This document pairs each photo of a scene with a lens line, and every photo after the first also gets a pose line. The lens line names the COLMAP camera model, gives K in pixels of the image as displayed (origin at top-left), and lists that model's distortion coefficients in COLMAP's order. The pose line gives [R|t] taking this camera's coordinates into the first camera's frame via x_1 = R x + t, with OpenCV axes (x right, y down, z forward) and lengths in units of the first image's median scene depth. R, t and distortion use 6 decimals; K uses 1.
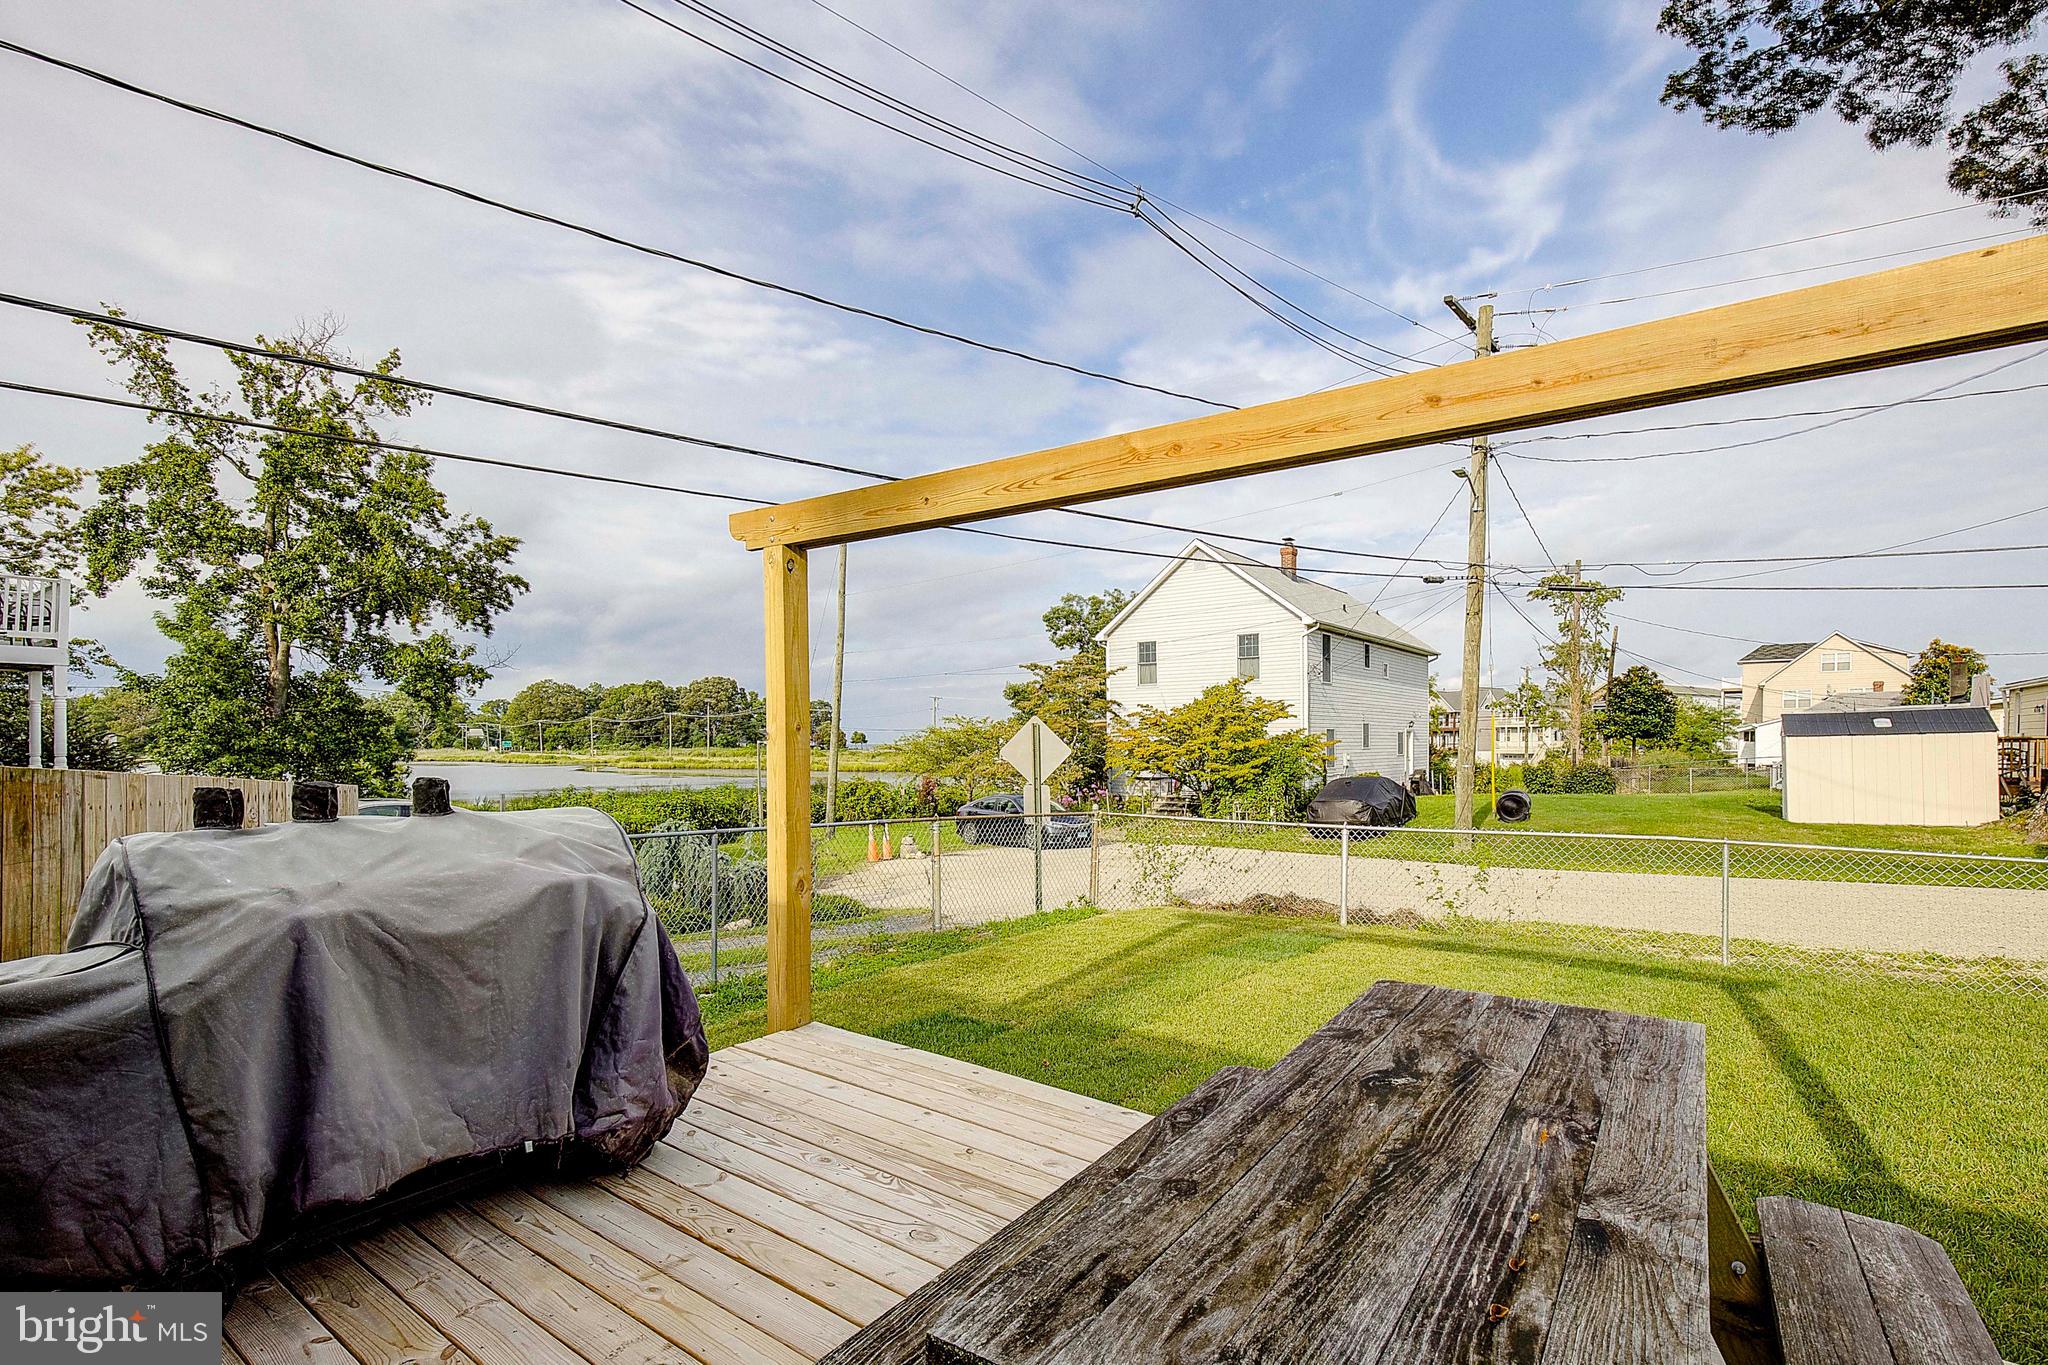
lens RADIAL K [[952.9, 0, 1005.6], [0, 952.9, 755.1], [0, 0, 1]] dist [0.012825, -0.007911]
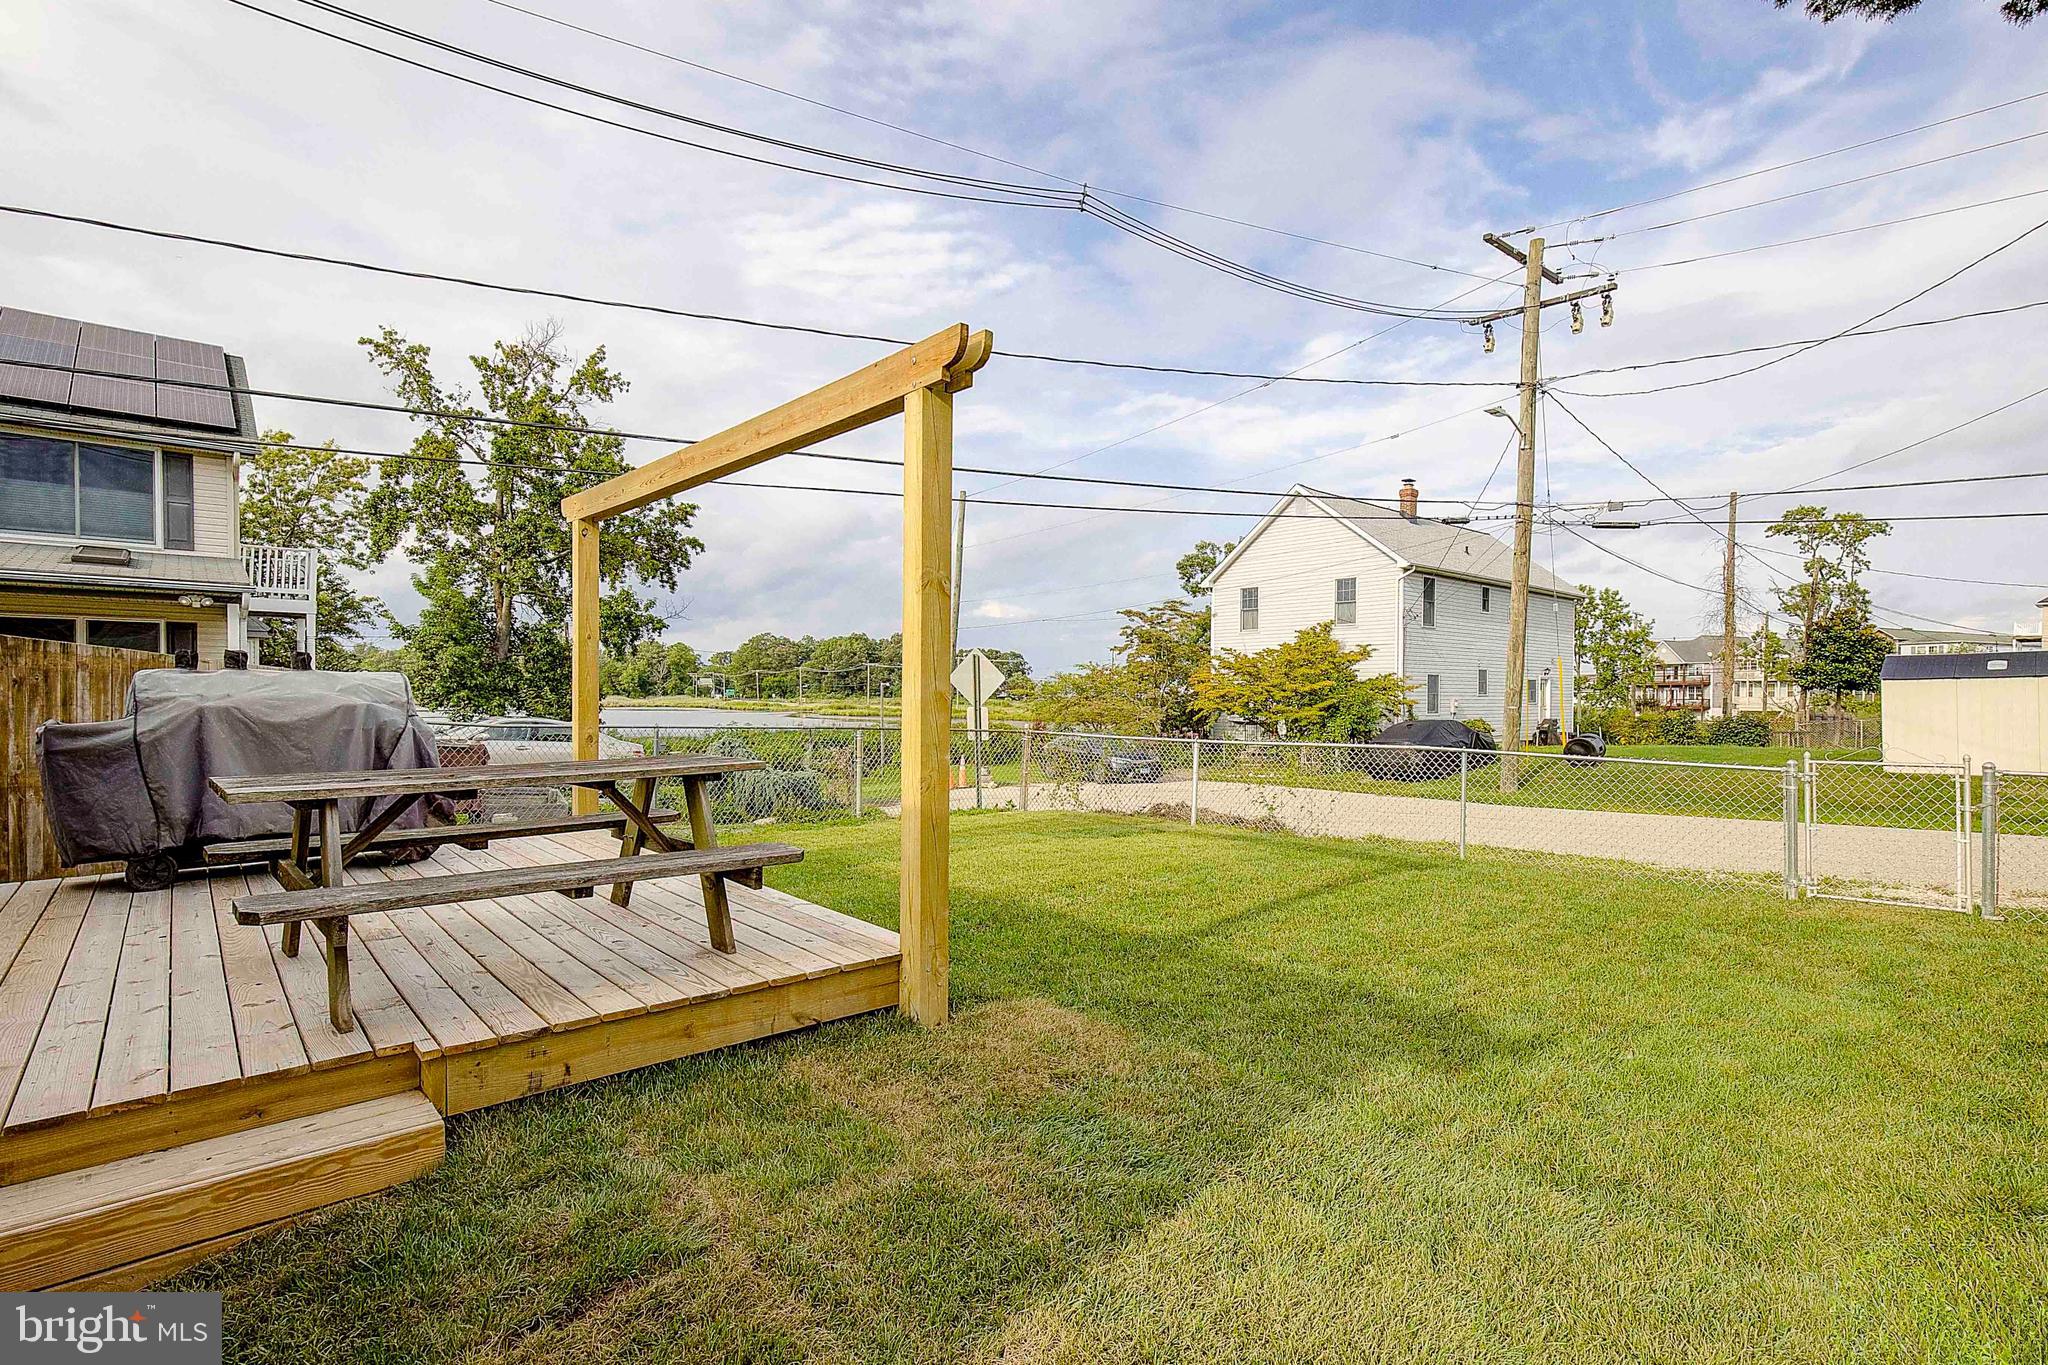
lens RADIAL K [[973.7, 0, 1016.8], [0, 973.7, 712.4], [0, 0, 1]] dist [0.002447, 0.000070]
pose [[0.978499, 0.013185, -0.205831, 0.120702], [-0.012518, 0.999911, 0.004542, 0.011753], [0.205873, -0.001867, 0.978577, -0.062507]]
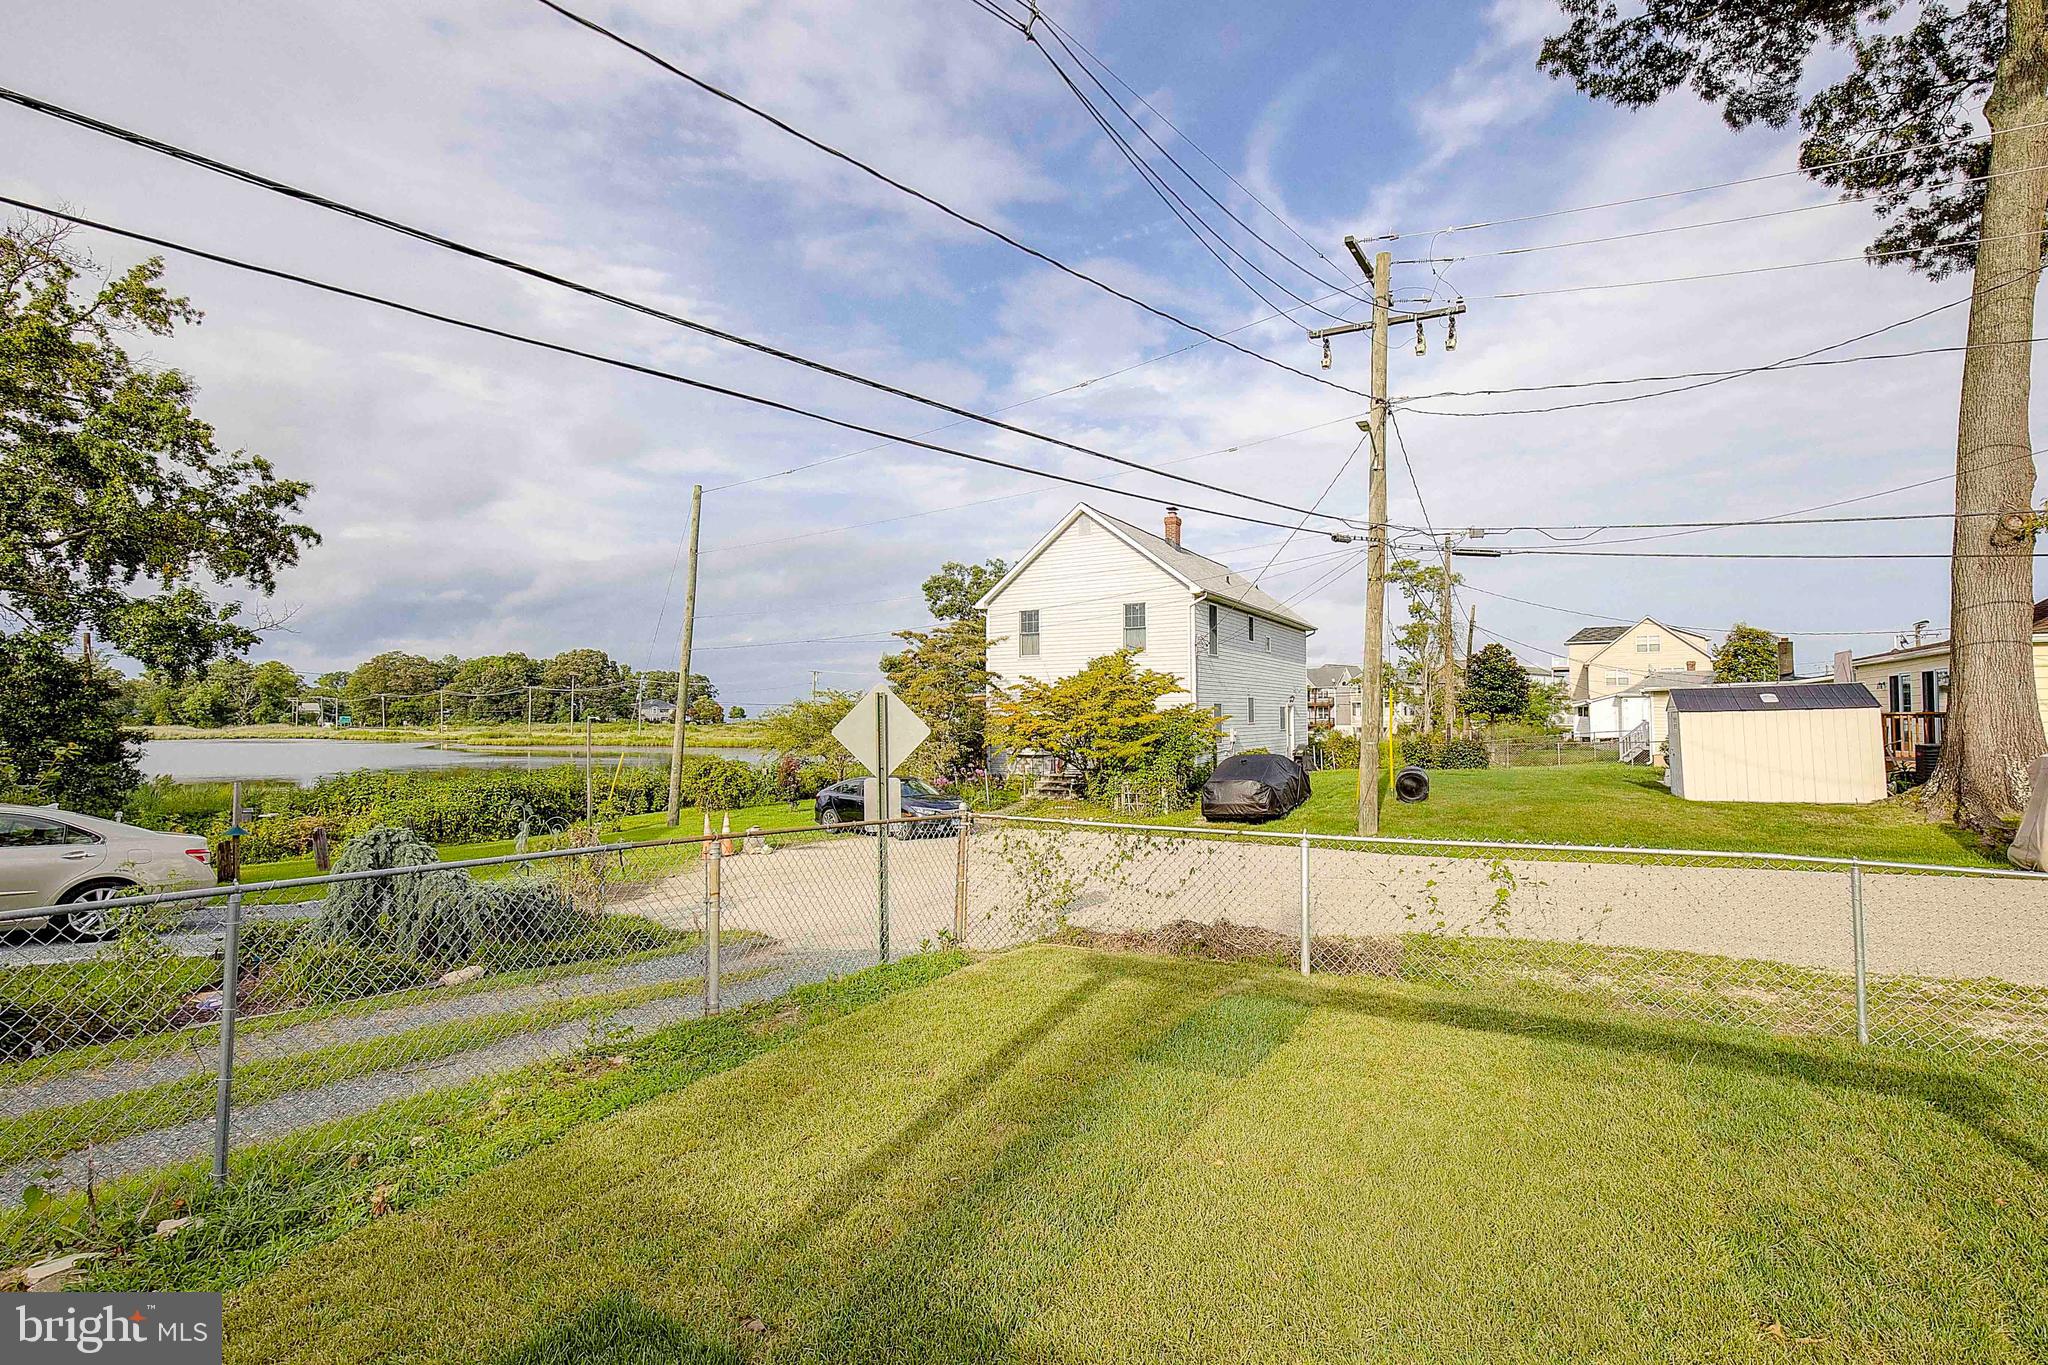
lens RADIAL K [[920.3, 0, 1024.0], [0, 920.3, 682.5], [0, 0, 1]] dist [0.000143, 0.005577]
pose [[0.989773, 0.004681, 0.142578, 0.014363], [0.002589, 0.998707, -0.050763, -0.001891], [-0.142631, 0.050613, 0.988481, 0.105948]]
